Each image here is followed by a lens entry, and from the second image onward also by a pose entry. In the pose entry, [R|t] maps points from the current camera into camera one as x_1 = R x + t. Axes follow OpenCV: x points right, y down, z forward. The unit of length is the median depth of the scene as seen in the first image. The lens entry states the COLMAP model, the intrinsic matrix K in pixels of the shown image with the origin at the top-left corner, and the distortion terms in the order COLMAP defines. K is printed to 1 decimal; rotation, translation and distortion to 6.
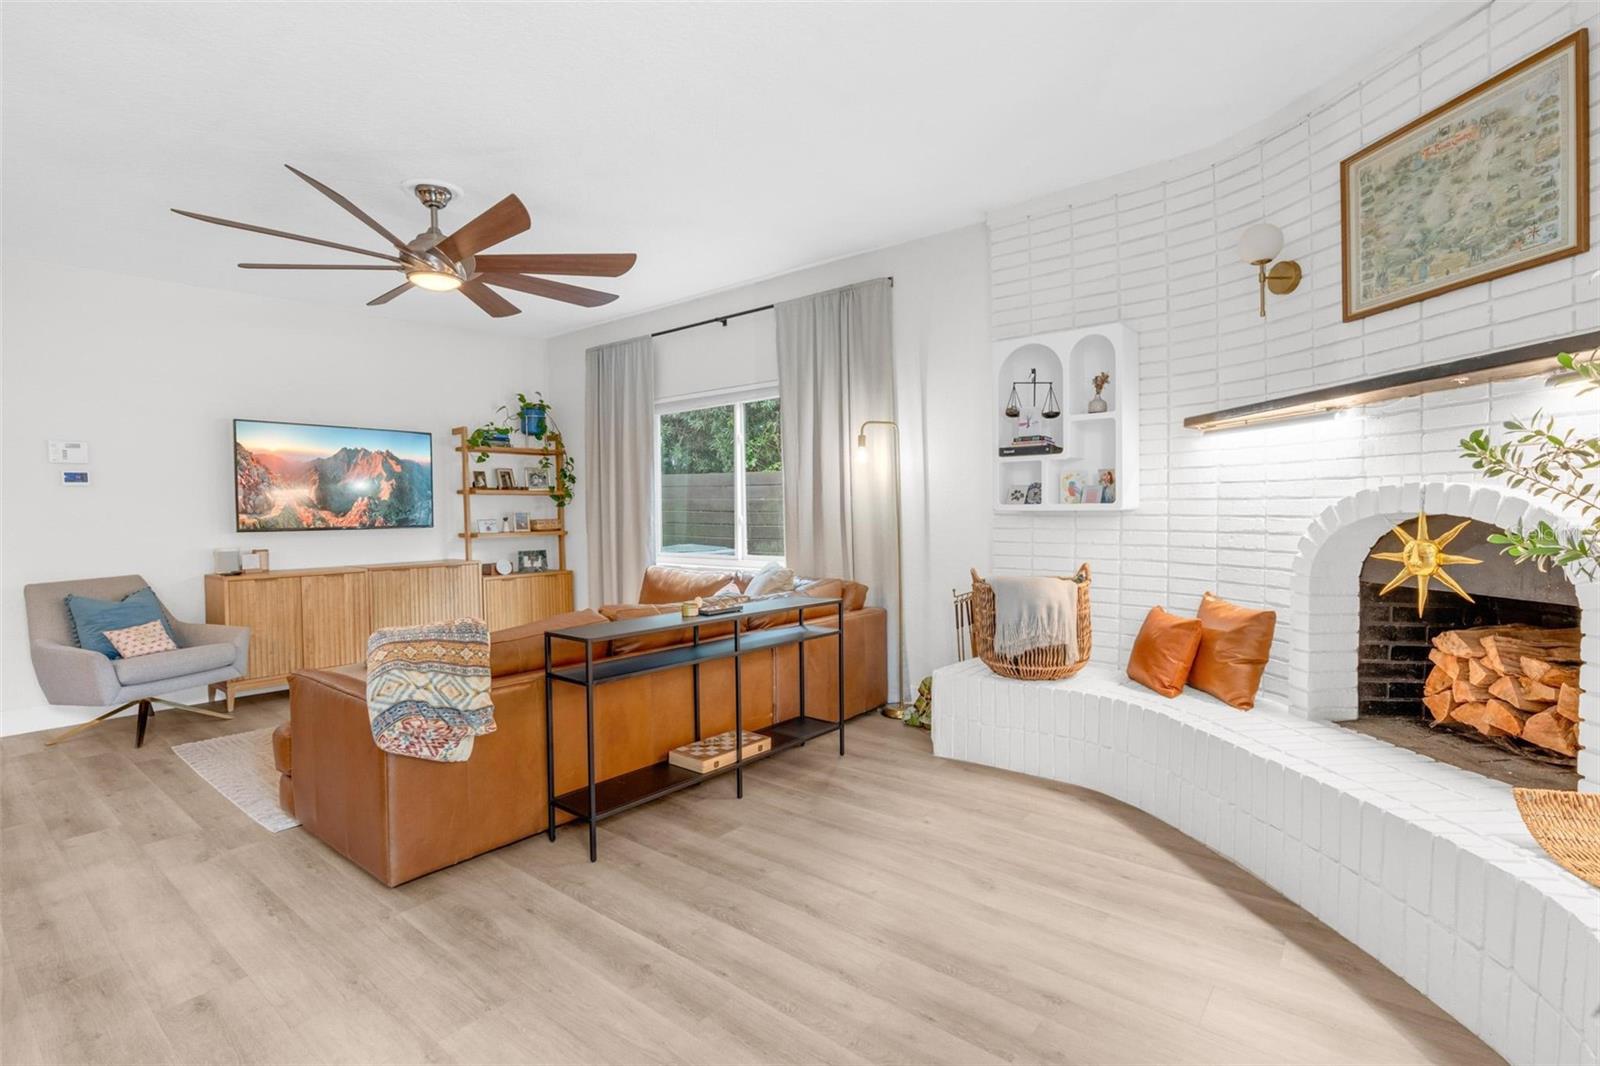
lens RADIAL K [[752.5, 0, 790.6], [0, 752.5, 531.5], [0, 0, 1]] dist [-0.004577, 0.001656]
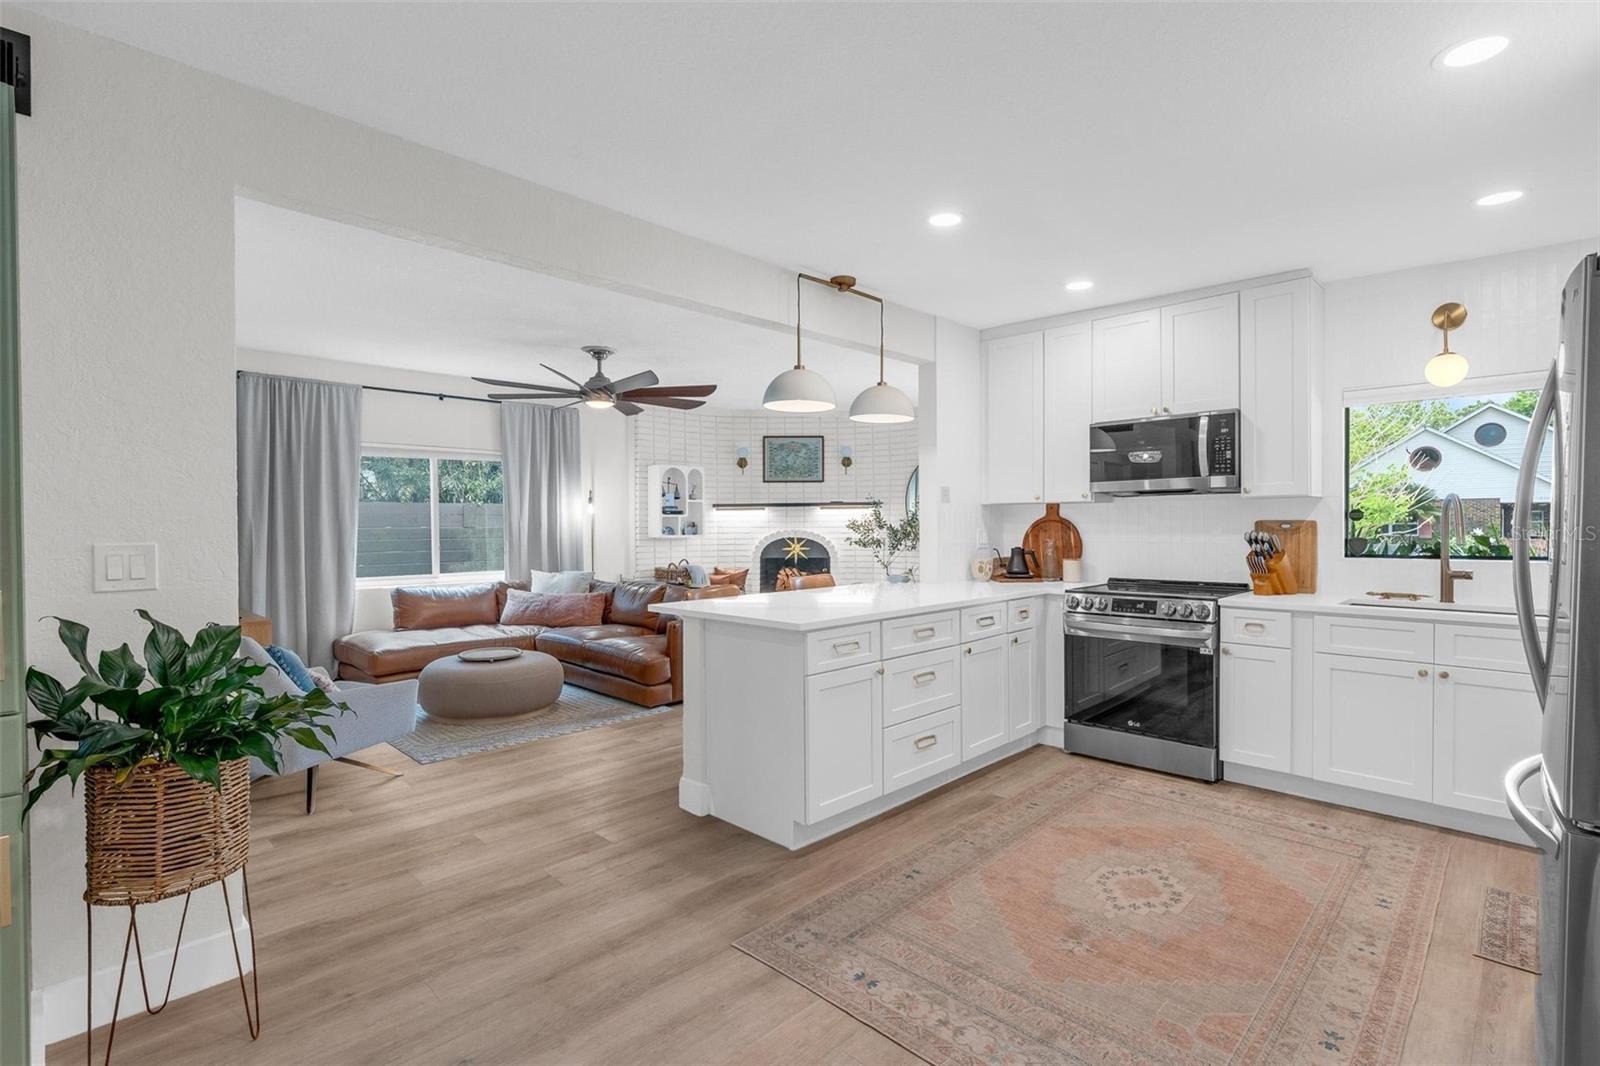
lens RADIAL K [[748.7, 0, 799.3], [0, 748.7, 531.7], [0, 0, 1]] dist [-0.003113, 0.001261]
pose [[0.099830, 0.001419, 0.995004, -1.956368], [0.033049, 0.999442, -0.004741, -0.022562], [-0.994456, 0.033357, 0.099727, 0.369210]]
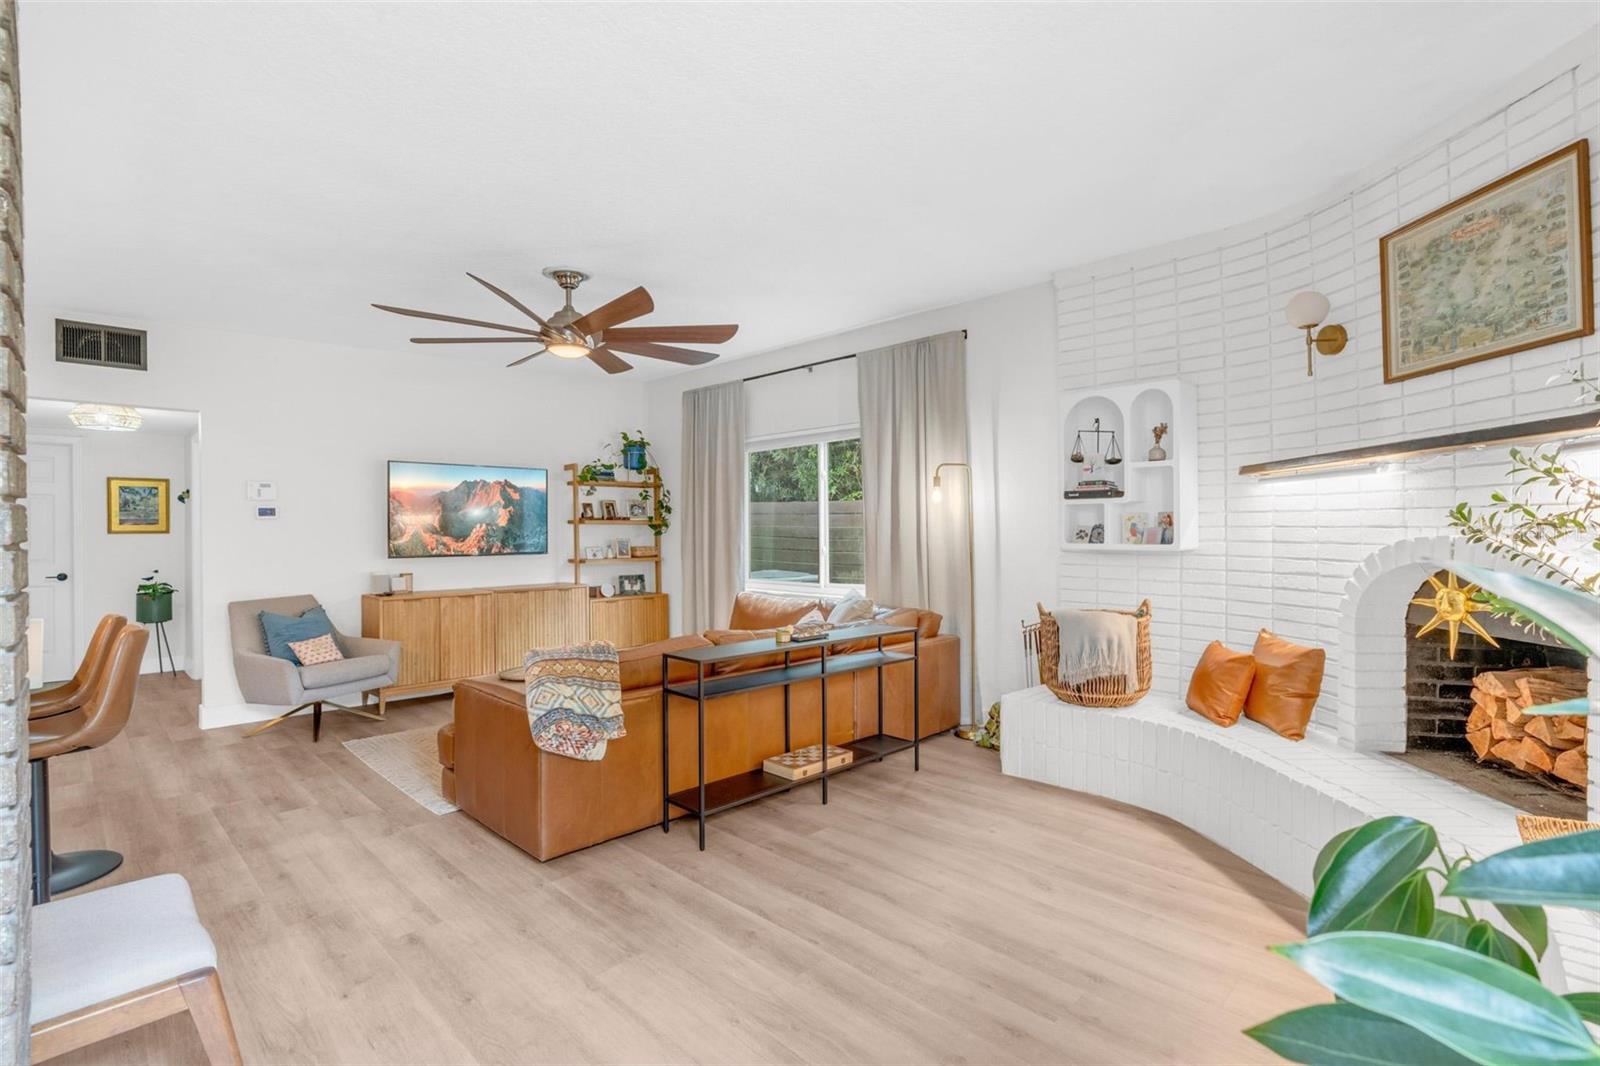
lens RADIAL K [[752.5, 0, 790.6], [0, 752.5, 531.5], [0, 0, 1]] dist [-0.004577, 0.001656]
pose [[0.994777, 0.005966, -0.101900, -0.005016], [-0.008531, 0.999657, -0.024754, -0.022818], [0.101718, 0.025494, 0.994487, -0.119541]]
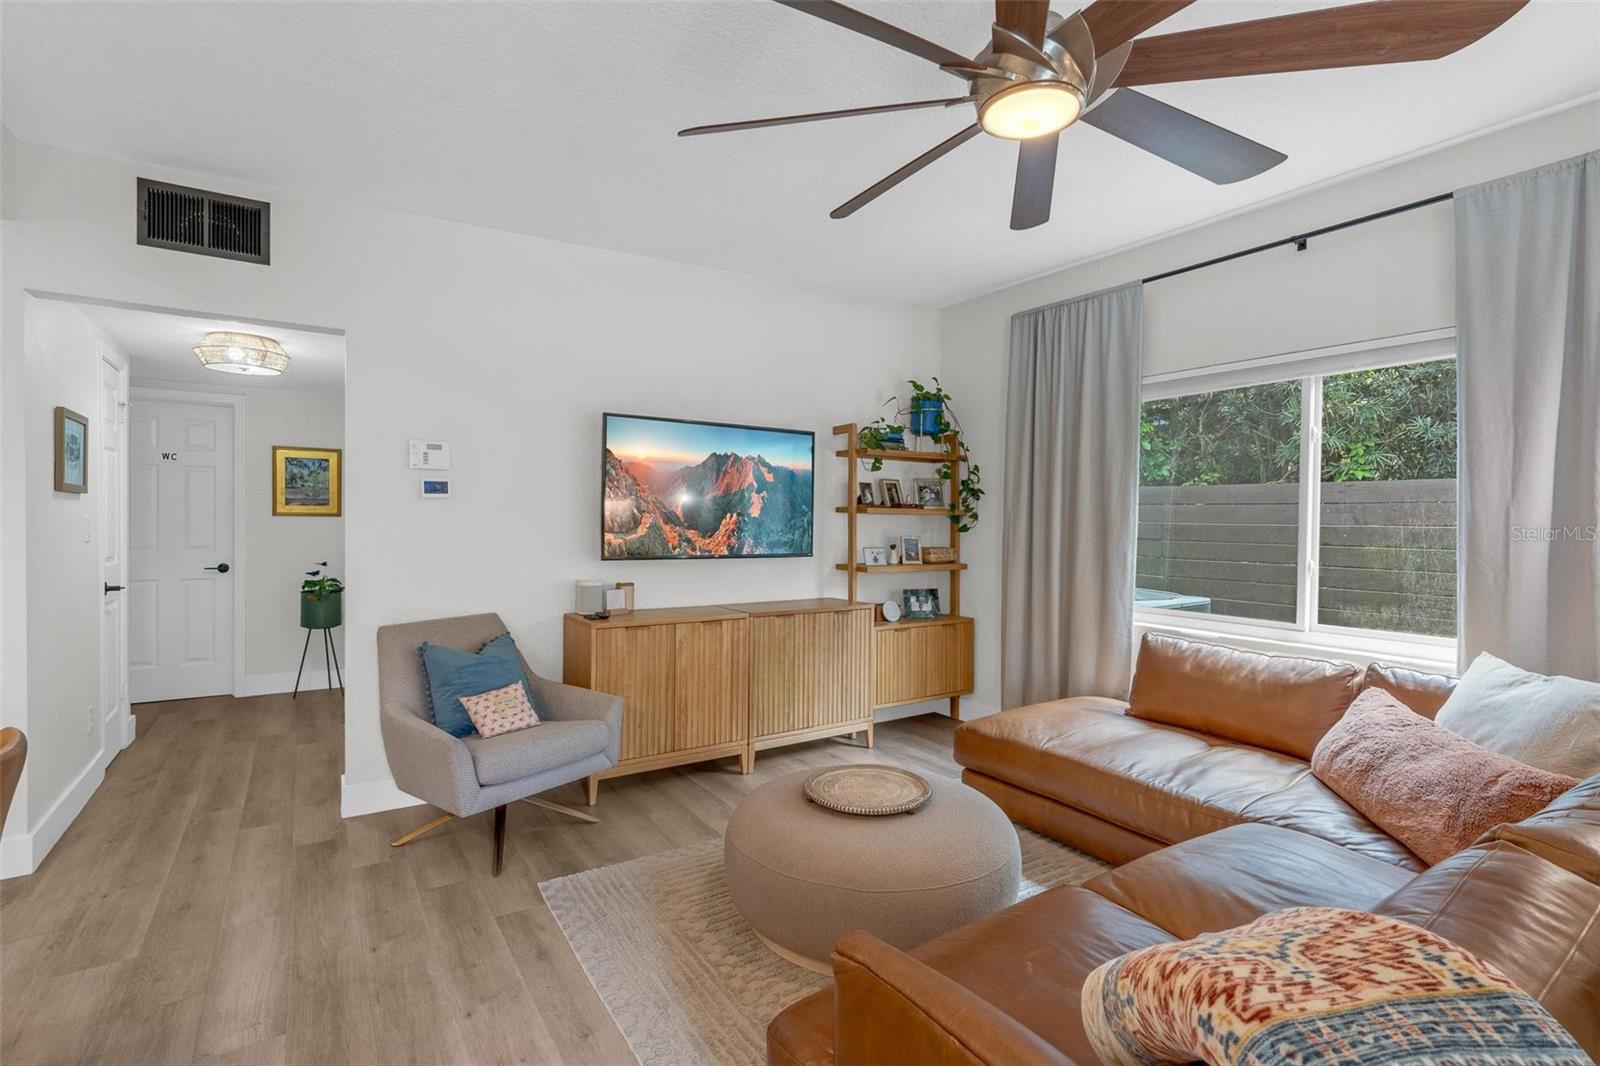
lens RADIAL K [[752.5, 0, 790.6], [0, 752.5, 531.5], [0, 0, 1]] dist [-0.004577, 0.001656]
pose [[0.953031, 0.027900, -0.301584, -0.434621], [-0.032053, 0.999447, -0.008831, -0.037660], [0.301171, 0.018083, 0.953399, 0.437931]]
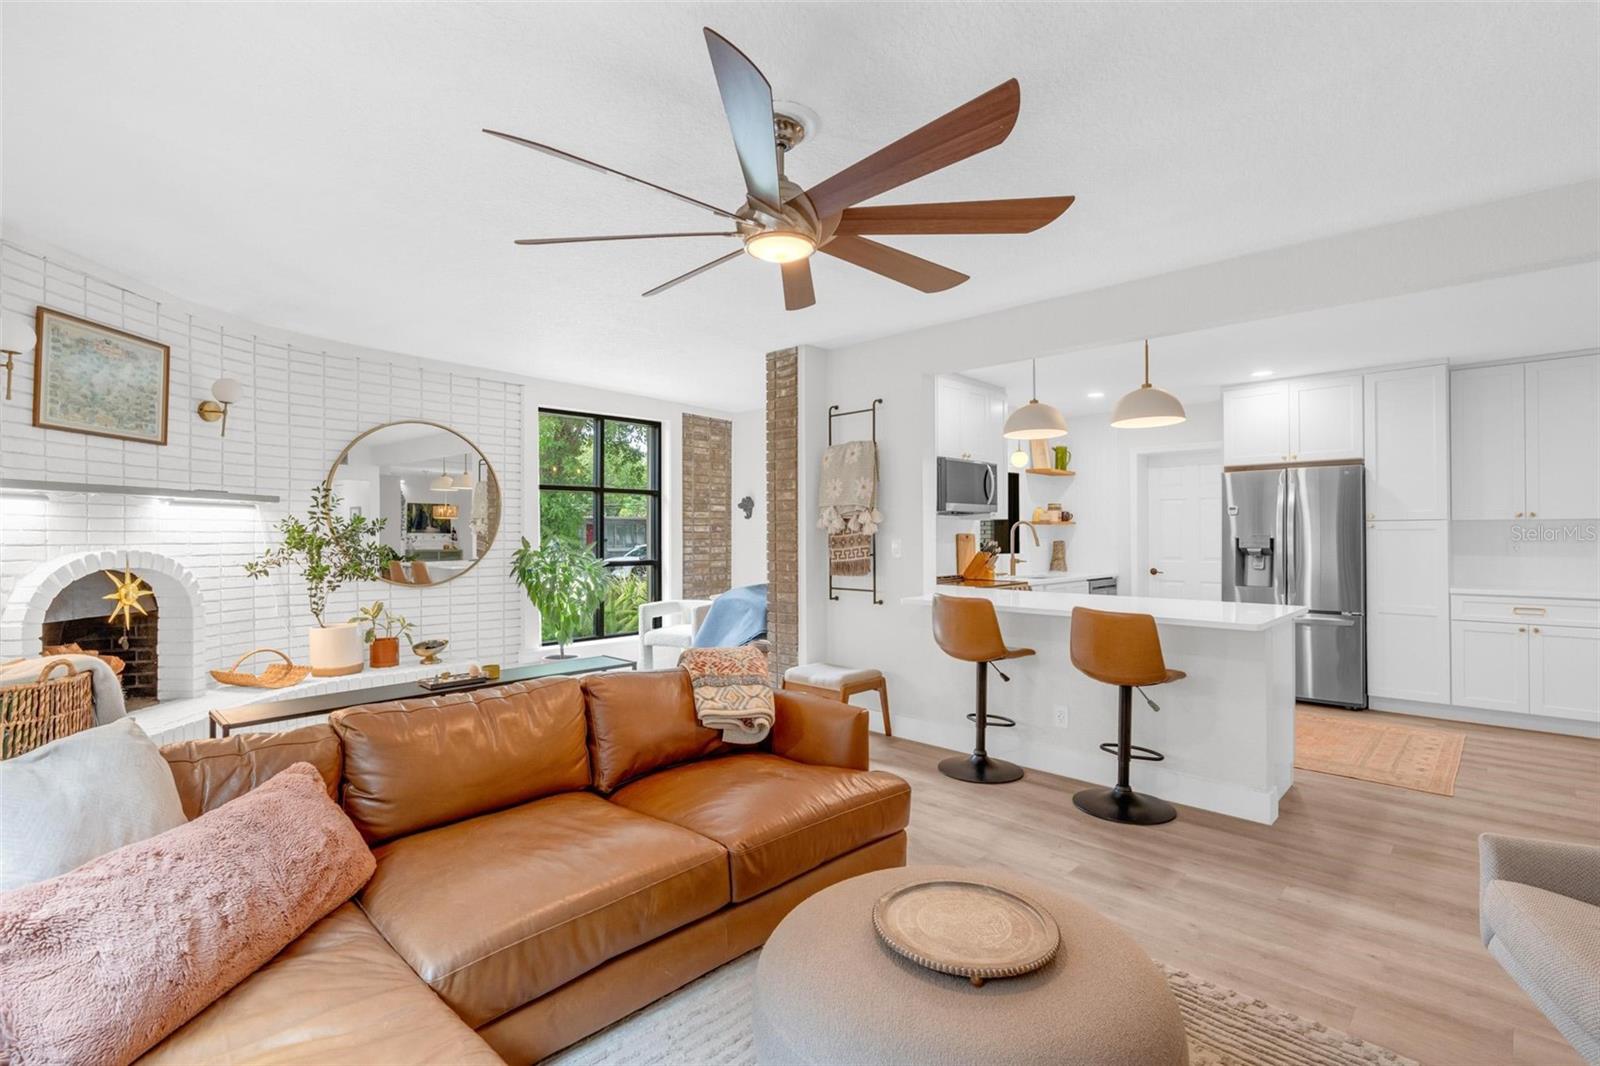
lens RADIAL K [[746.6, 0, 794.6], [0, 746.6, 532.2], [0, 0, 1]] dist [-0.007032, 0.001316]
pose [[-0.995987, 0.015357, 0.088170, -0.506258], [0.017606, 0.999538, 0.024789, -0.076560], [-0.087749, 0.026242, -0.995797, 1.598894]]
